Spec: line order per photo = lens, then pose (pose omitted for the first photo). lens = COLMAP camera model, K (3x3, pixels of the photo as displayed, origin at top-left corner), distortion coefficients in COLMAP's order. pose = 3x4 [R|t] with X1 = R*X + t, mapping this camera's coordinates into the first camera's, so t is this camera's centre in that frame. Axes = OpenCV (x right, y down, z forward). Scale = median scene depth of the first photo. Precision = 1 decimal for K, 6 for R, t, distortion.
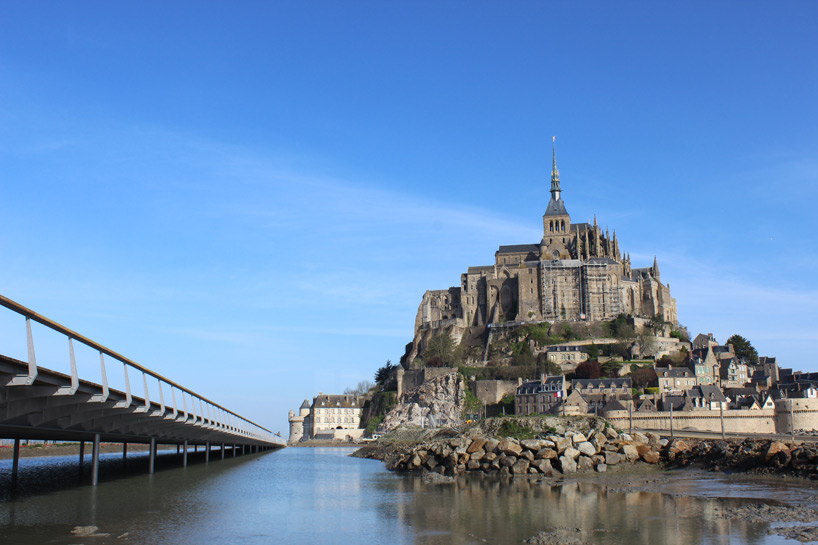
lens RADIAL K [[894.7, 0, 409.0], [0, 894.7, 272.5], [0, 0, 1]] dist [-0.088897, 0.005754]
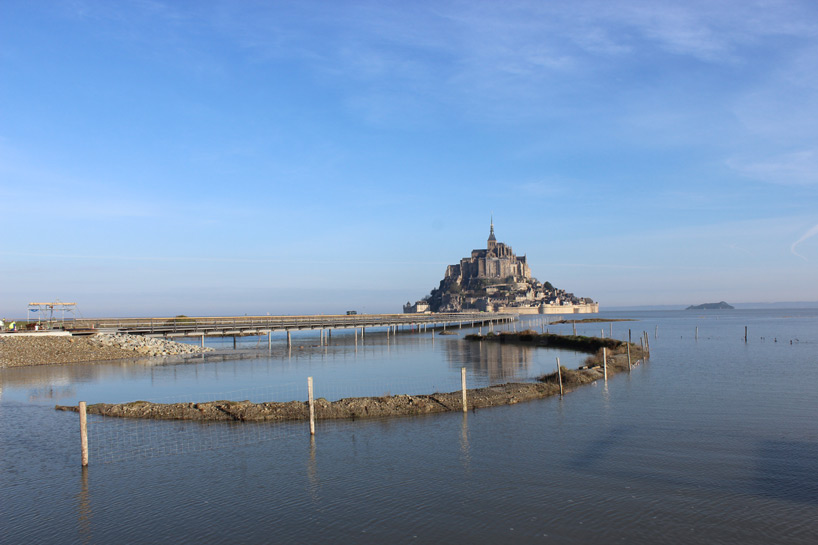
lens RADIAL K [[737.6, 0, 410.4], [0, 737.6, 293.4], [0, 0, 1]] dist [-0.038788, 0.006448]
pose [[0.999967, -0.005545, 0.005947, -0.138920], [0.004531, 0.987325, 0.158646, -0.314963], [-0.006752, -0.158614, 0.987318, -1.646330]]
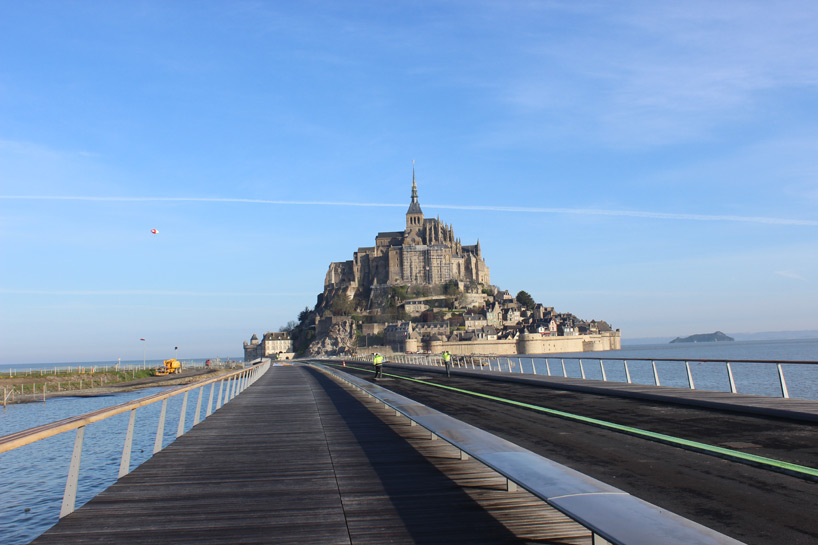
lens RADIAL K [[894.7, 0, 409.0], [0, 894.7, 272.5], [0, 0, 1]] dist [-0.088897, 0.005754]
pose [[0.993530, -0.014380, 0.112653, -0.024203], [0.003583, 0.995426, 0.095468, -0.123913], [-0.113510, -0.094447, 0.989038, -0.619732]]
